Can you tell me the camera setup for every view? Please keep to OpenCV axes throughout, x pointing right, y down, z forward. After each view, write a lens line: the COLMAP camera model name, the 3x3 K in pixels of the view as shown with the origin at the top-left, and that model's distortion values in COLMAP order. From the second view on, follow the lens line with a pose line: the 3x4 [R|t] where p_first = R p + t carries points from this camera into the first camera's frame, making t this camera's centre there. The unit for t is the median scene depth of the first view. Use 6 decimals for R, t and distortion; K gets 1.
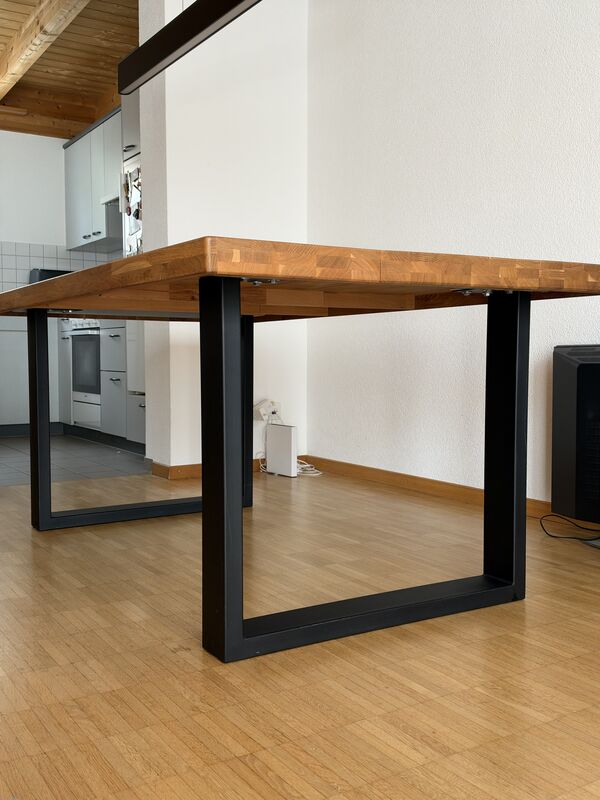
lens RADIAL K [[829.1, 0, 298.8], [0, 829.1, 417.5], [0, 0, 1]] dist [0.021991, 0.000000]
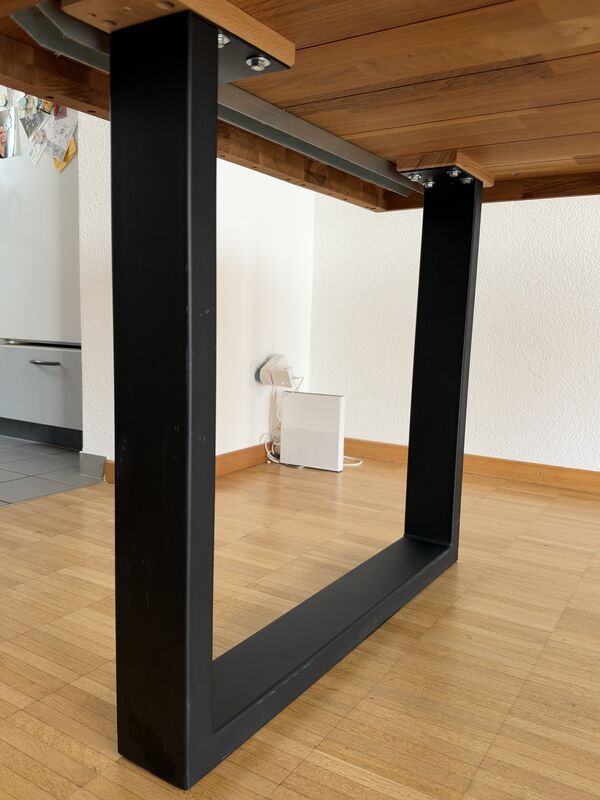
lens RADIAL K [[662.4, 0, 293.6], [0, 662.4, 402.4], [0, 0, 1]] dist [0.003332, -0.033320]
pose [[0.898217, -0.038889, 0.437828, -0.495068], [0.004811, 0.996889, 0.078677, -0.046677], [-0.439525, -0.068563, 0.895610, 0.996863]]
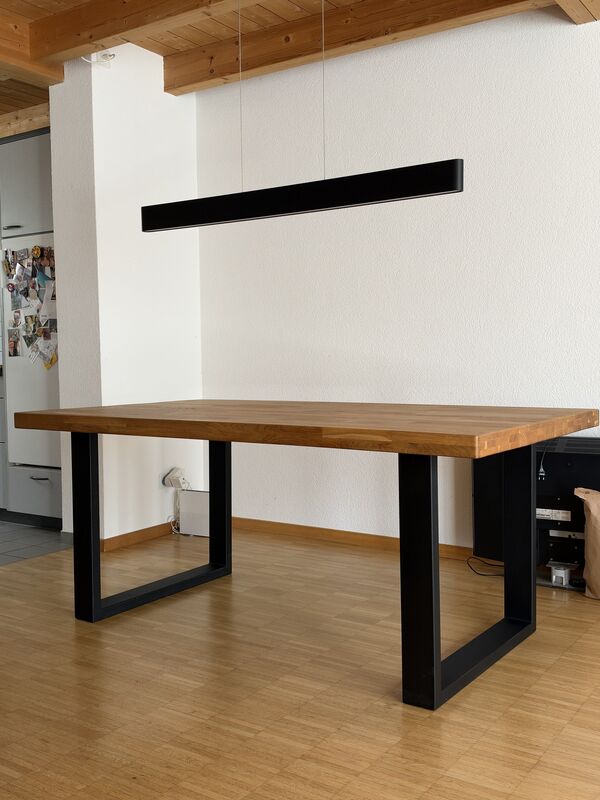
lens RADIAL K [[863.4, 0, 292.5], [0, 863.4, 399.0], [0, 0, 1]] dist [0.025142, 0.000000]
pose [[0.918019, -0.037191, 0.394788, -0.664203], [0.045133, 0.998922, -0.010848, -0.178791], [-0.393959, 0.027777, 0.918708, -0.228993]]
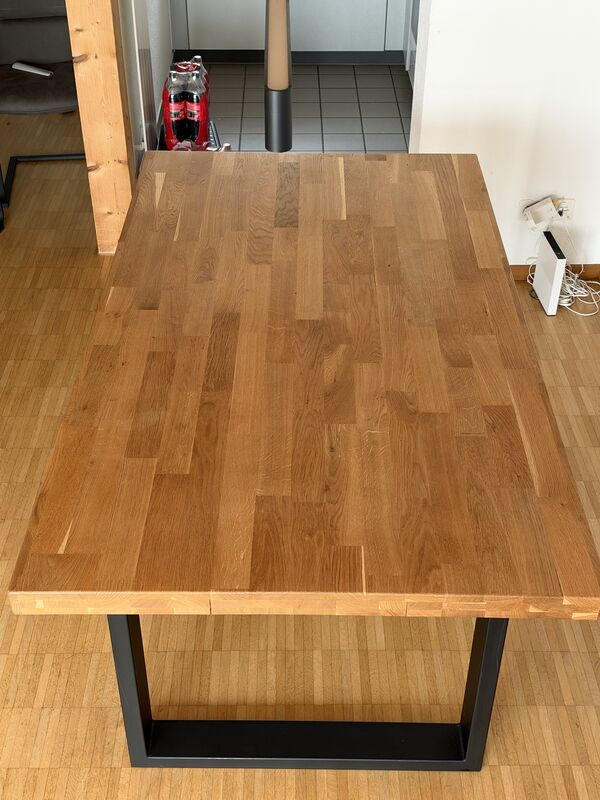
lens RADIAL K [[1038.7, 0, 285.8], [0, 1038.7, 403.2], [0, 0, 1]] dist [0.065533, 0.000000]
pose [[0.844644, 0.318345, -0.430388, 0.434779], [-0.031814, 0.832398, 0.553264, -0.739827], [0.534383, -0.453619, 0.713208, 0.198615]]
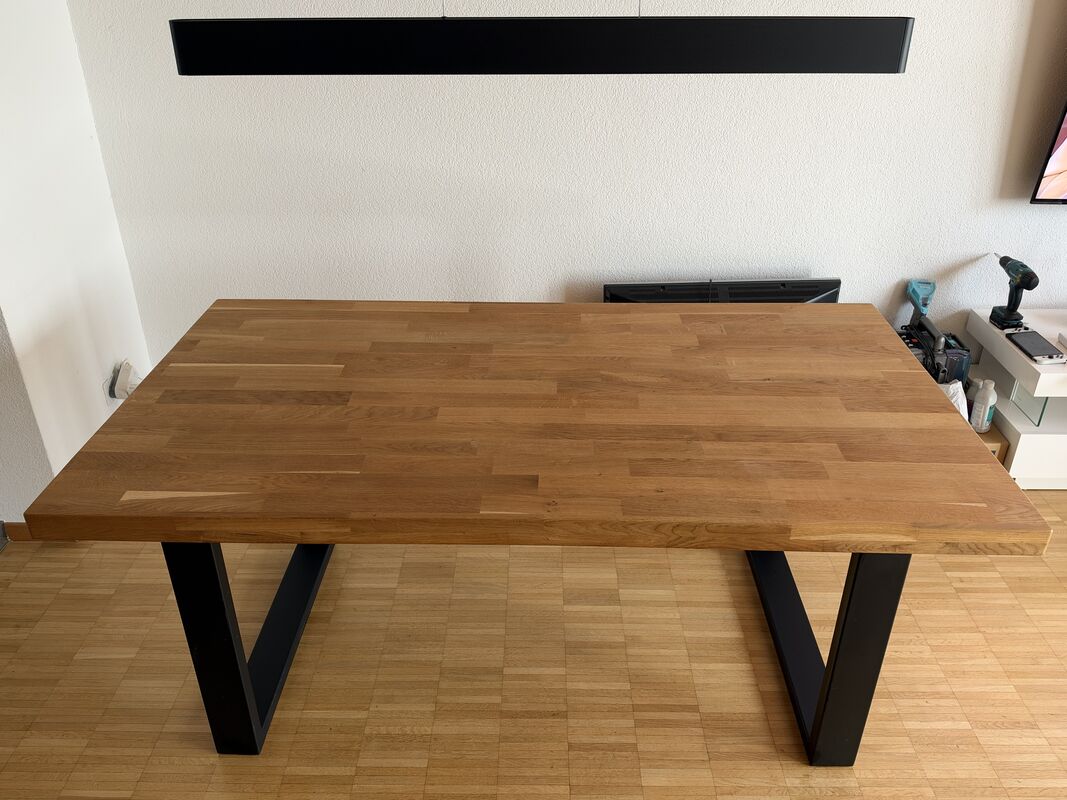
lens RADIAL K [[883.5, 0, 534.5], [0, 883.5, 411.6], [0, 0, 1]] dist [0.003332, -0.033320]
pose [[0.536590, -0.420745, 0.731467, -0.792441], [0.063590, 0.884526, 0.462137, -0.588639], [-0.841443, -0.201464, 0.501383, 0.628976]]
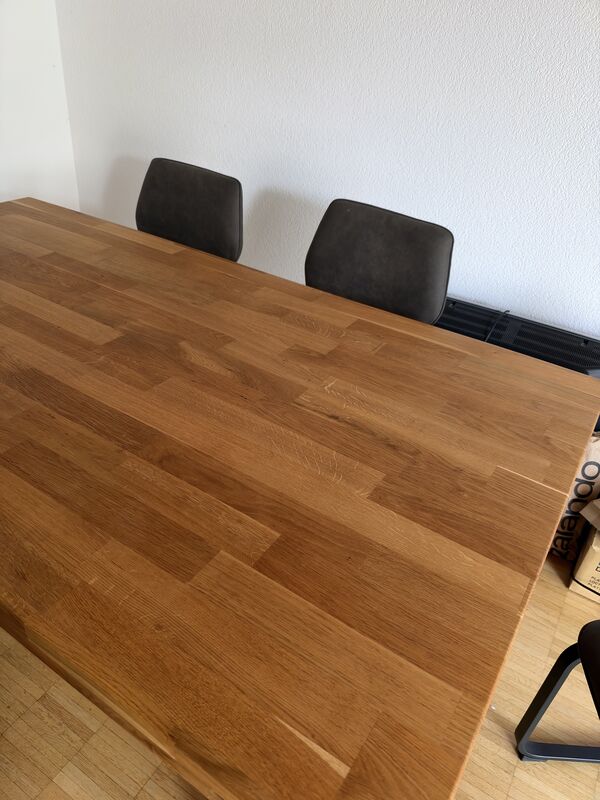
lens RADIAL K [[593.5, 0, 299.0], [0, 593.5, 400.0], [0, 0, 1]] dist [-0.030784, 0.013071]
pose [[0.896538, -0.185239, 0.402375, -0.155680], [-0.047269, 0.863171, 0.502694, -0.412819], [-0.440437, -0.469704, 0.765110, 0.555616]]
